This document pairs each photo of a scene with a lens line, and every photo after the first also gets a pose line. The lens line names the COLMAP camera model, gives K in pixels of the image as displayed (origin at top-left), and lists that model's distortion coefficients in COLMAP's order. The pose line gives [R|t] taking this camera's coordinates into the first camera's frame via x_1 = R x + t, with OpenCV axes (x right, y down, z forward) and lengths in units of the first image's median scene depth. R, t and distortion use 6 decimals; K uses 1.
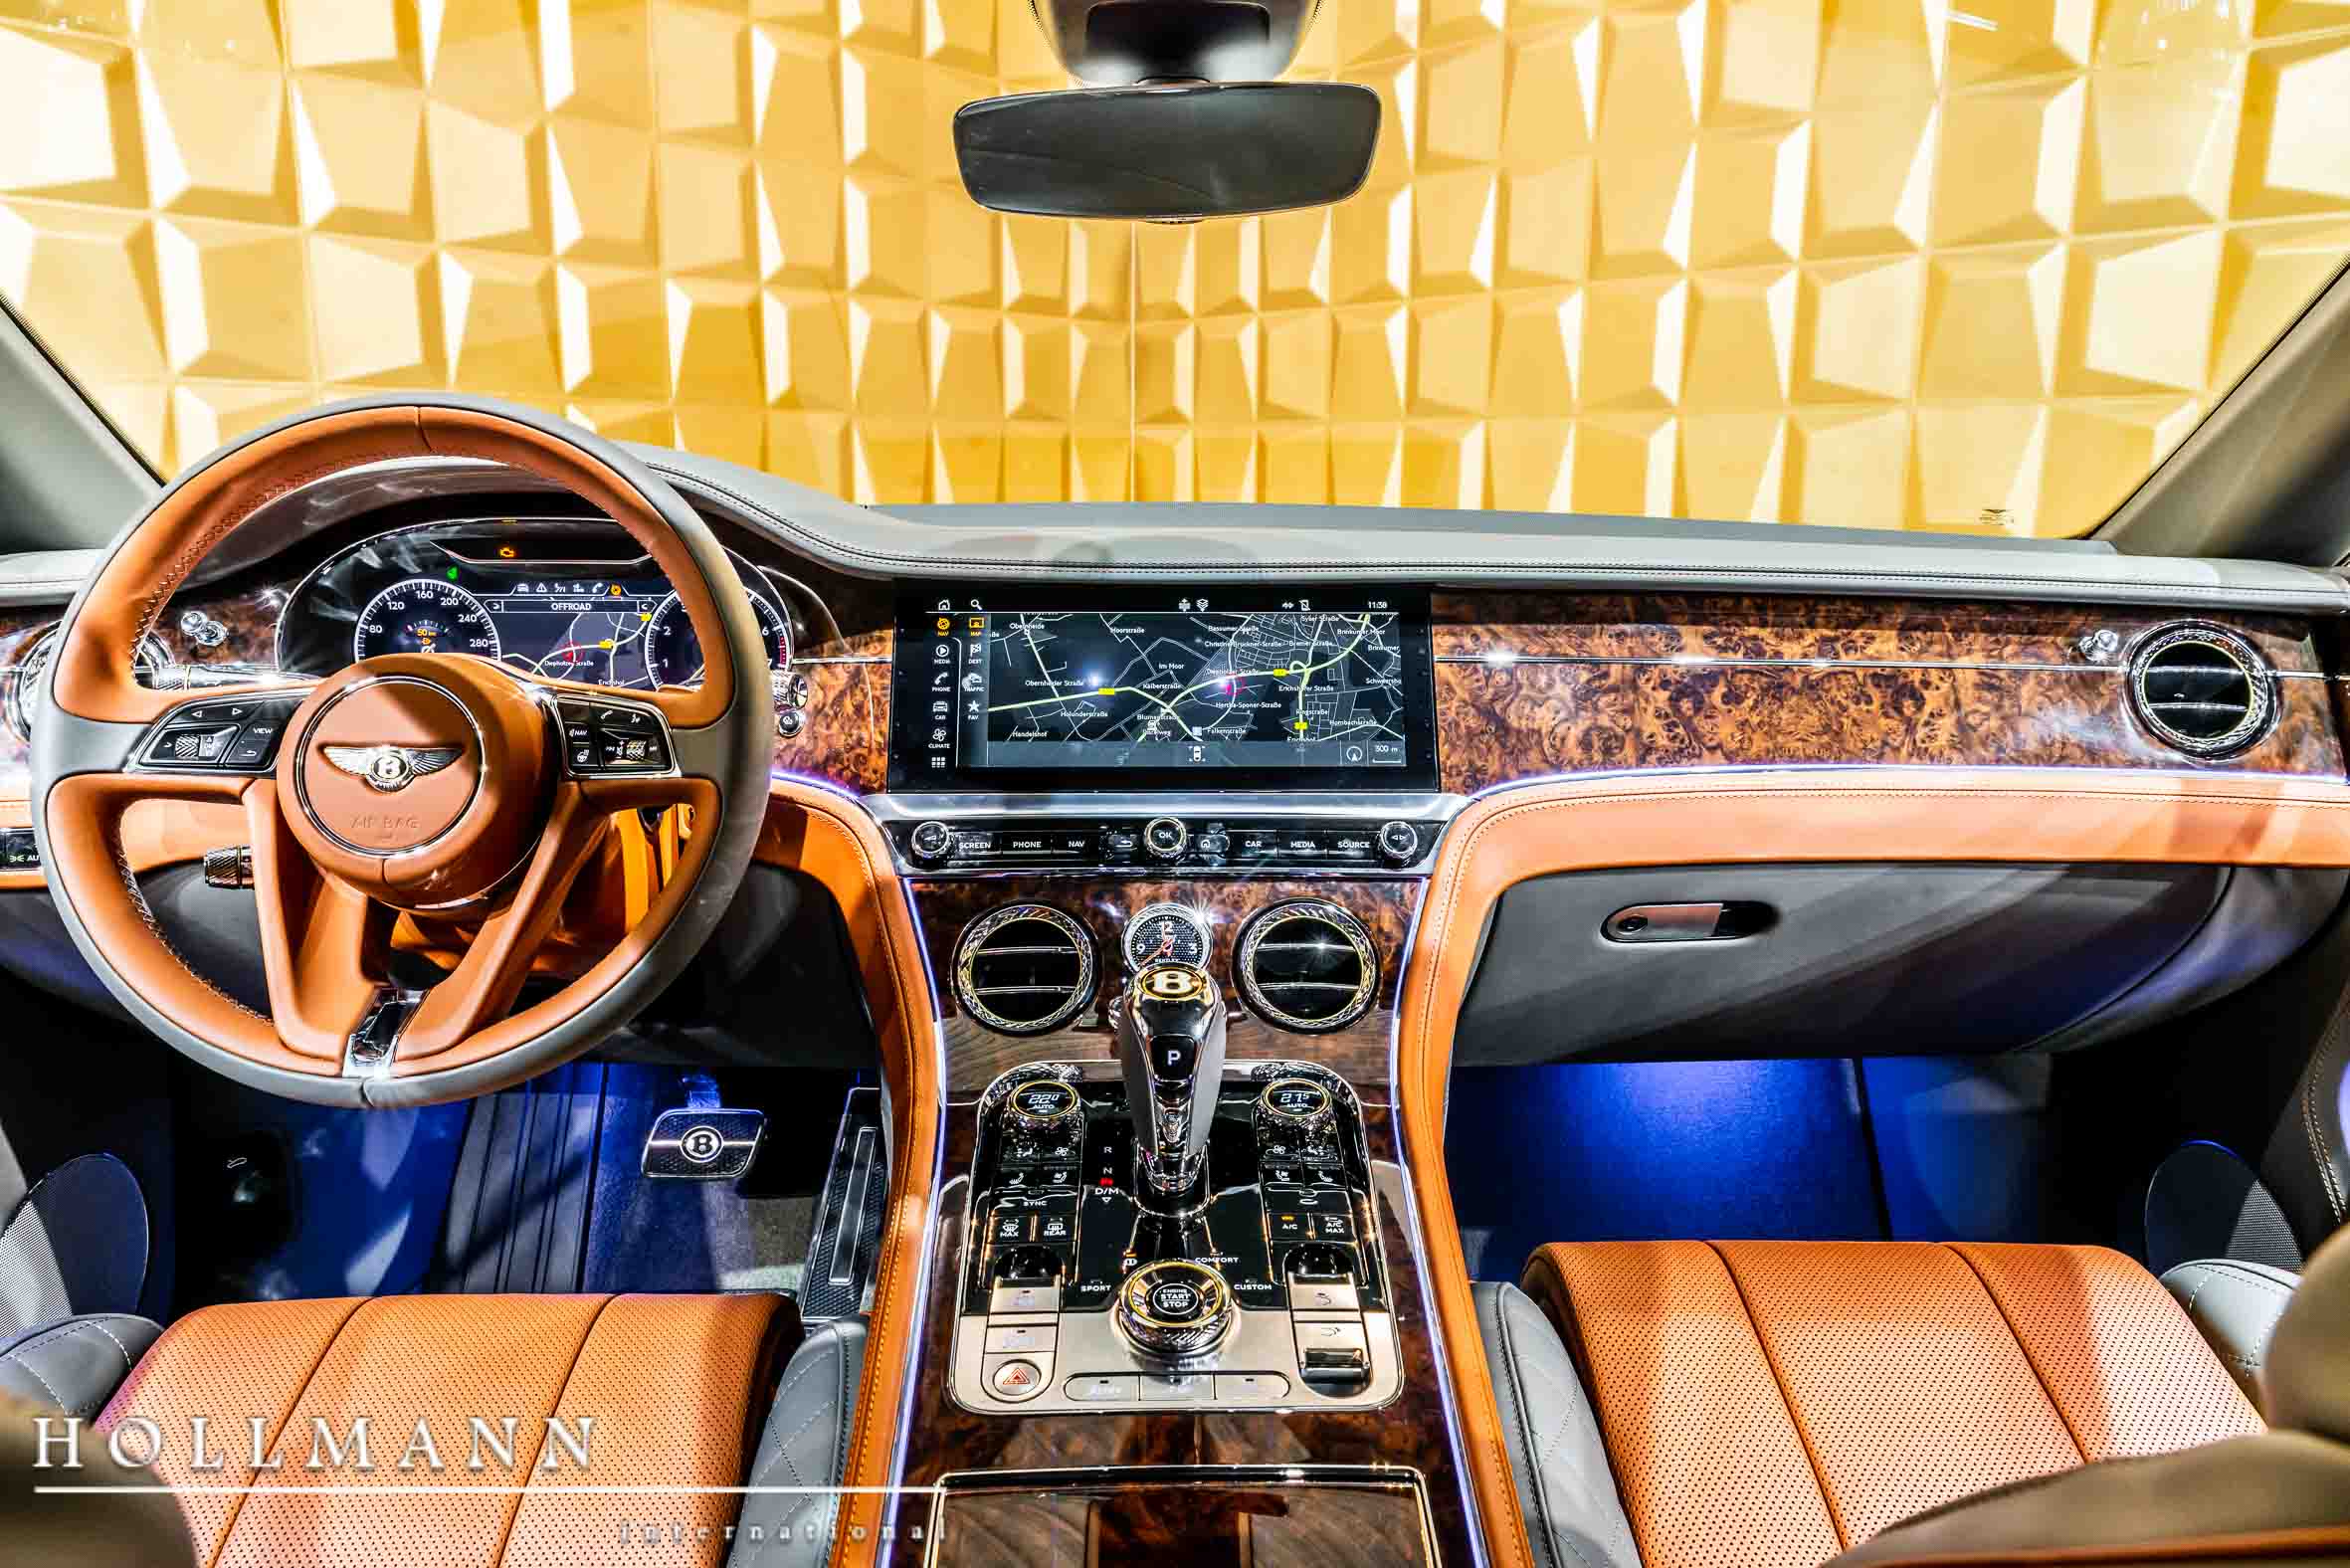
lens RADIAL K [[1544.2, 0, 1175.0], [0, 1544.2, 784.0], [0, 0, 1]] dist [-0.002212, -0.002194]
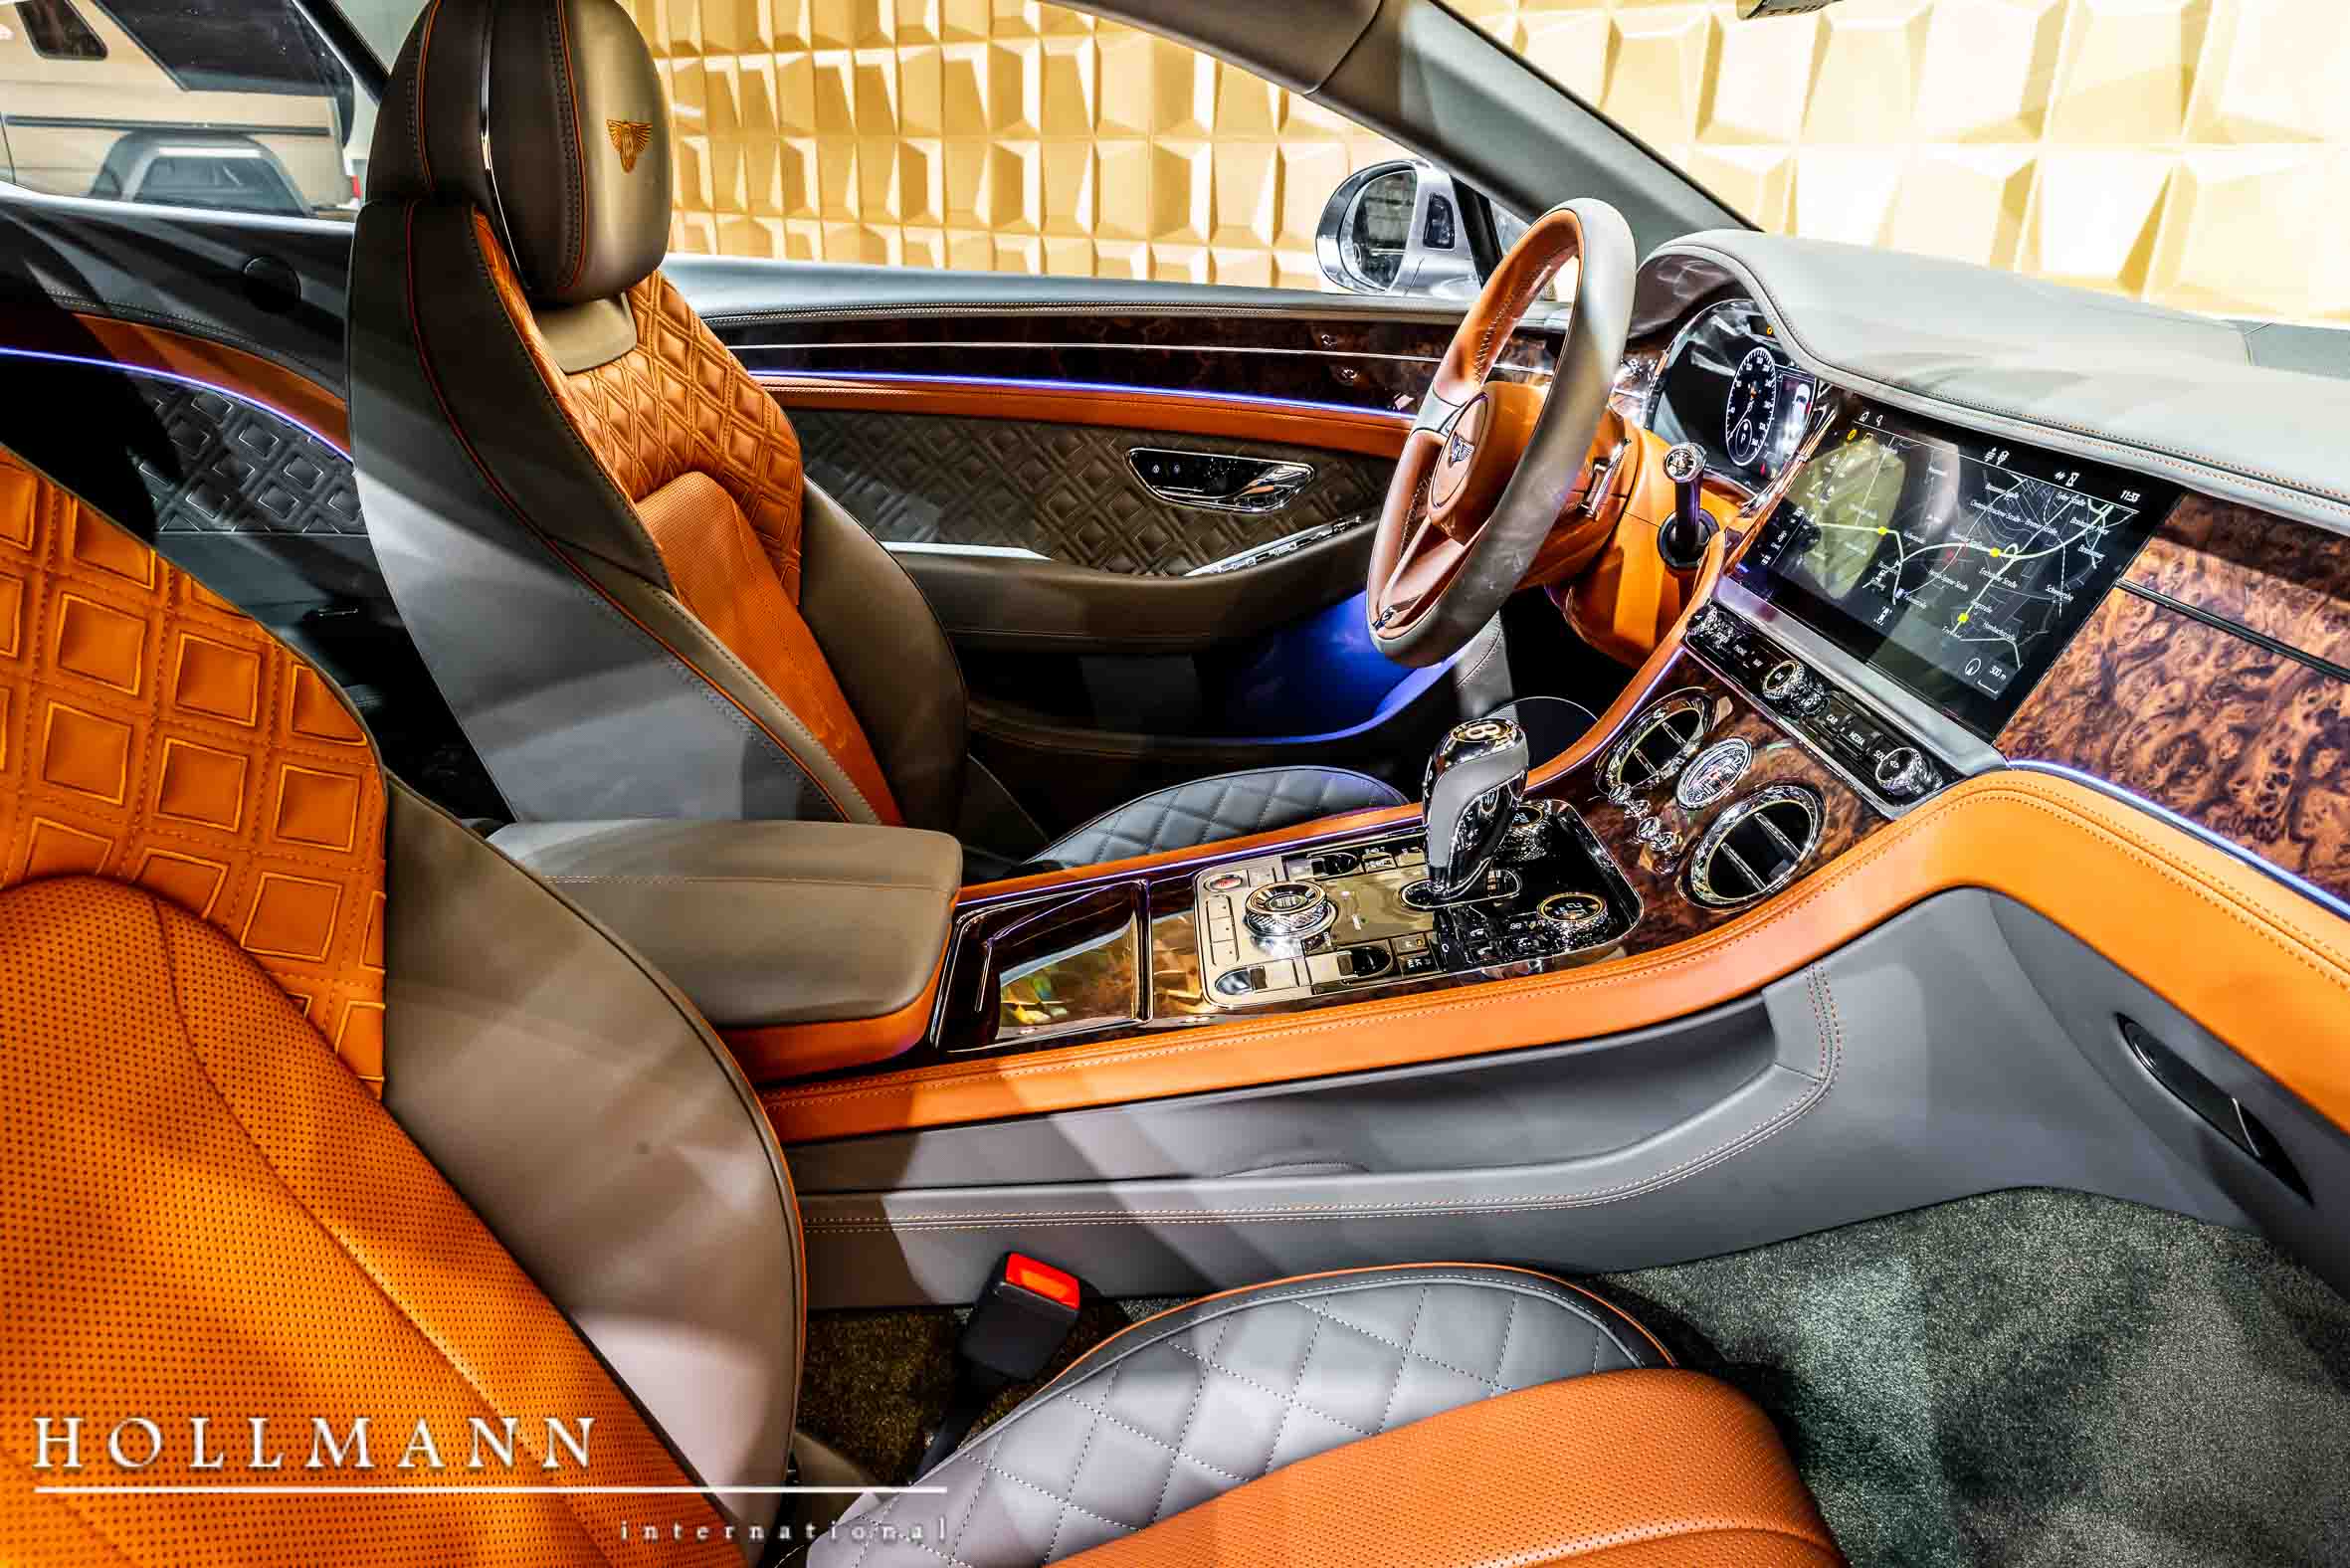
lens RADIAL K [[1544.2, 0, 1175.0], [0, 1544.2, 784.0], [0, 0, 1]] dist [-0.002212, -0.002194]
pose [[0.009953, 0.353982, -0.935199, 0.857585], [-0.220611, 0.912978, 0.343223, -0.143422], [0.975311, 0.202900, 0.087179, 0.532708]]
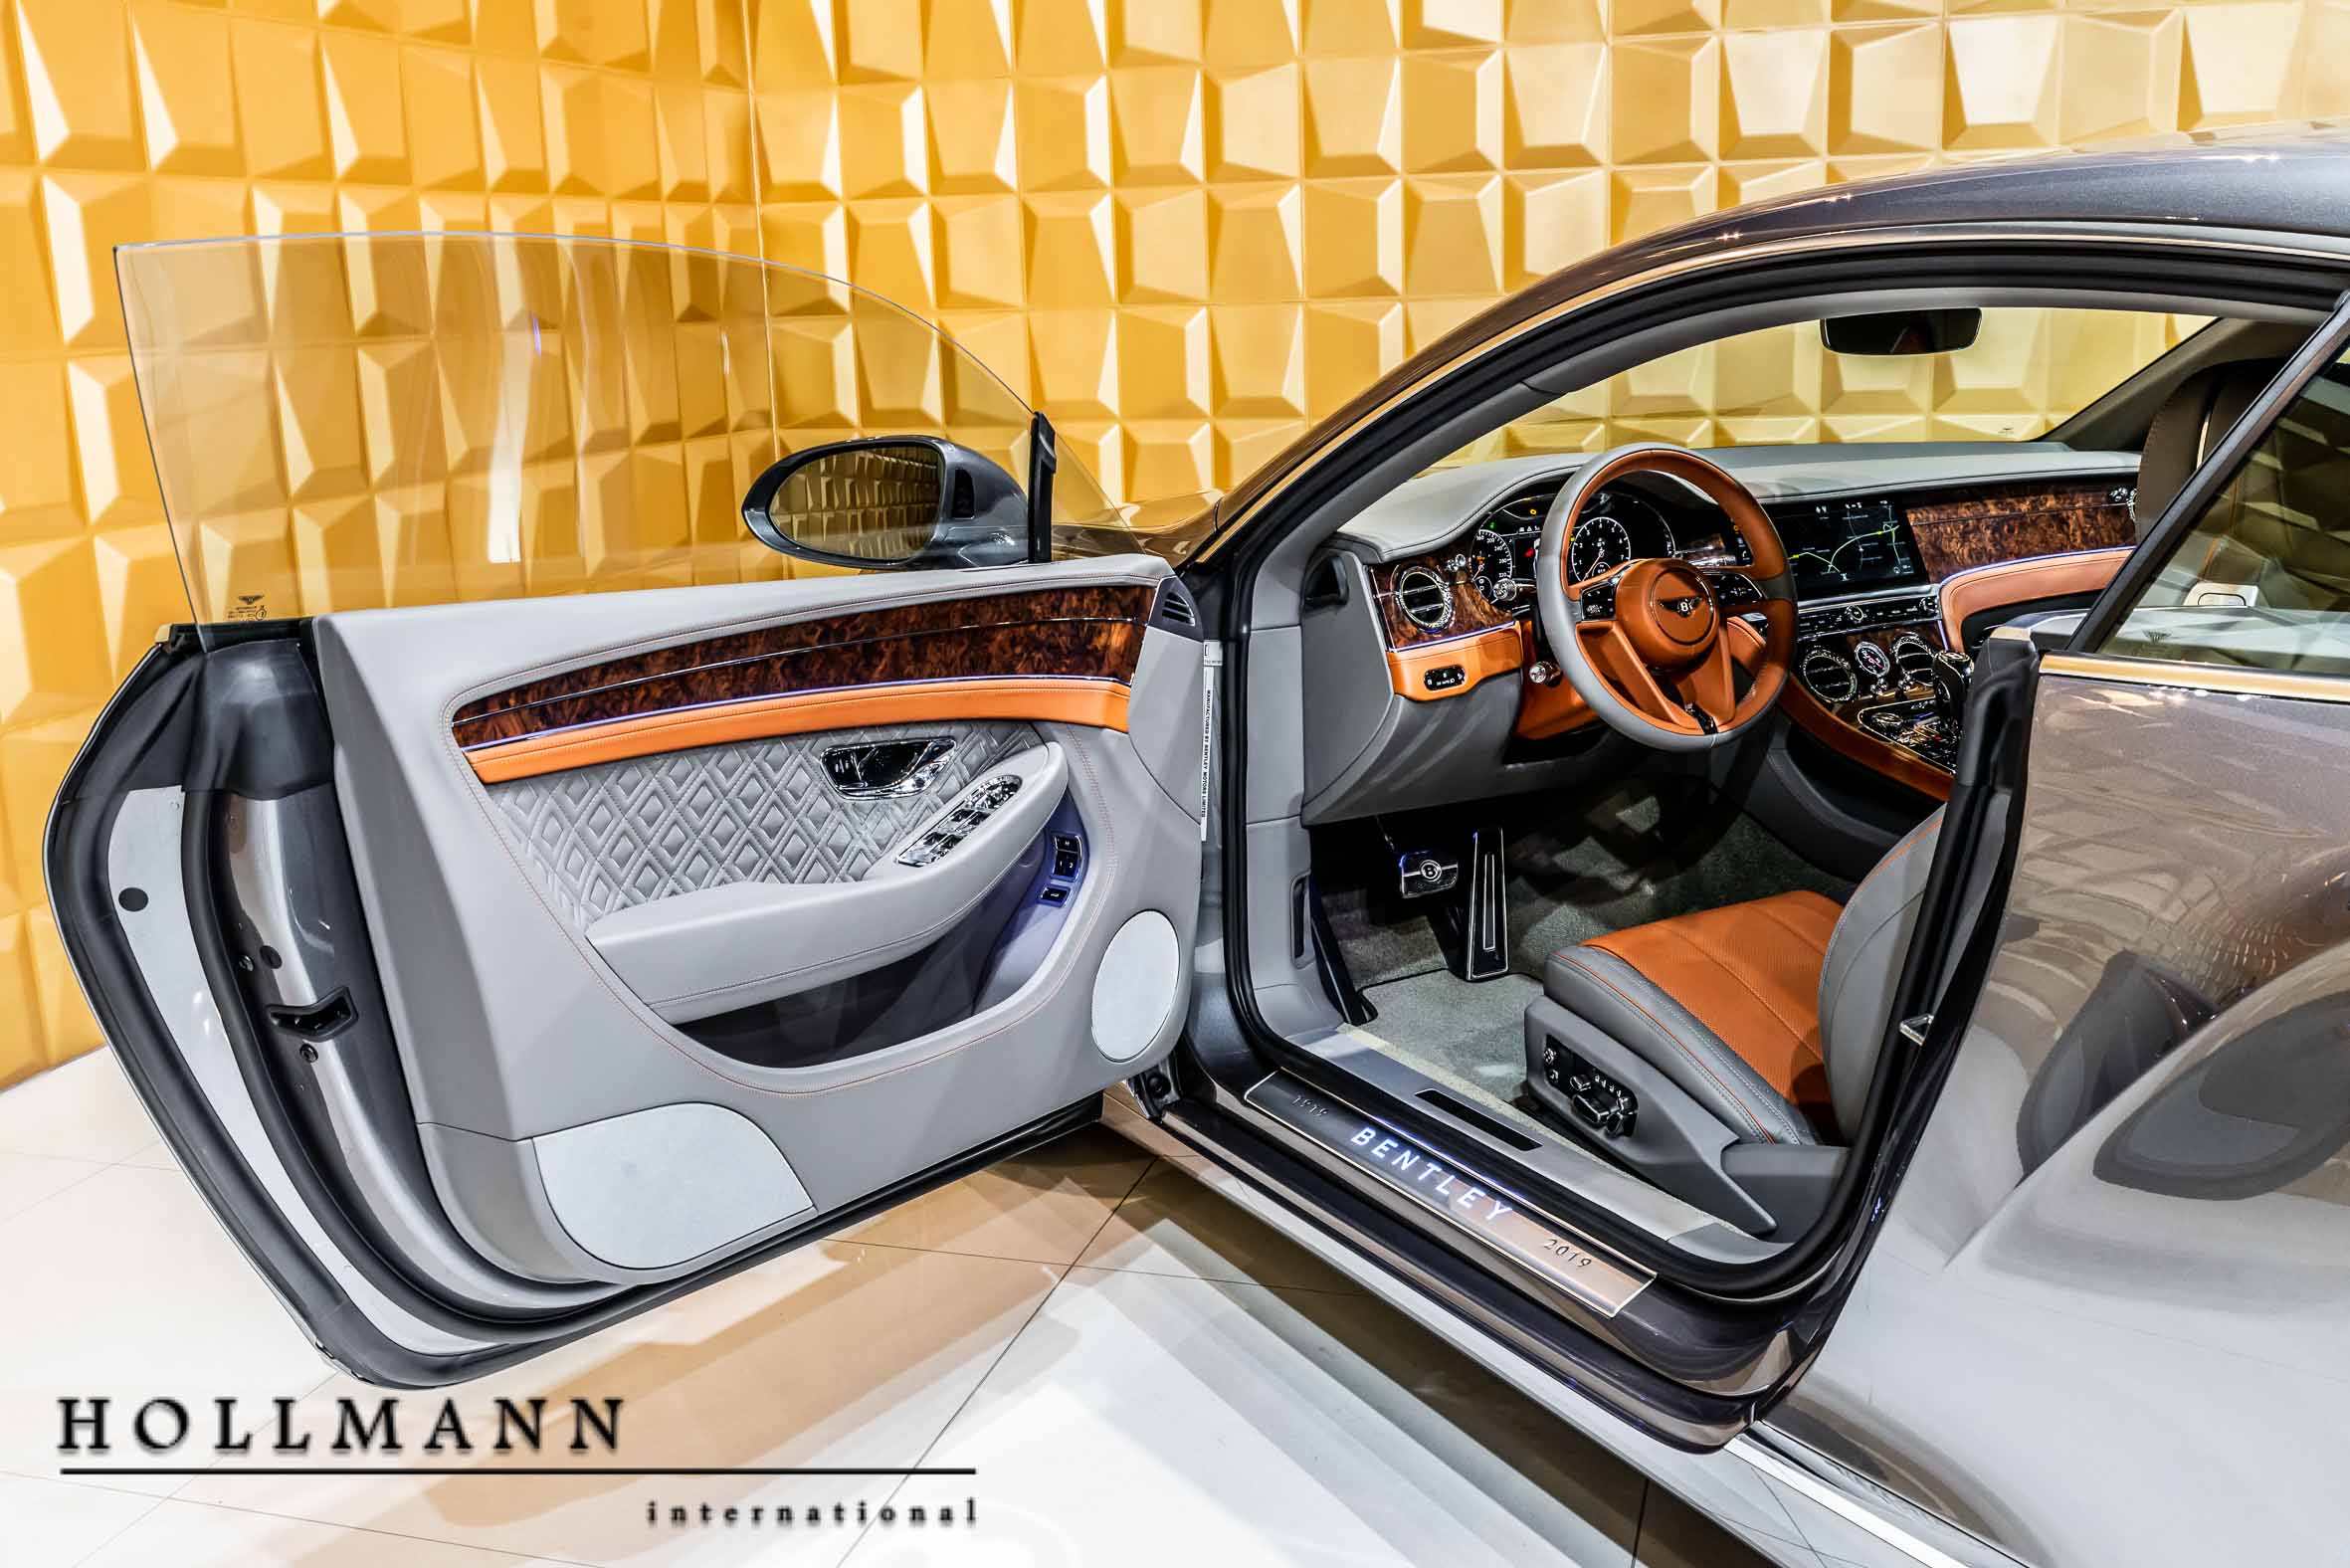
lens RADIAL K [[2238.5, 0, 1175.0], [0, 2238.5, 784.0], [0, 0, 1]] dist [-0.031211, 0.002576]
pose [[0.883808, -0.140057, 0.446394, -2.221356], [0.128083, 0.990121, 0.057062, -0.030839], [-0.449976, 0.006743, 0.893015, -1.357133]]
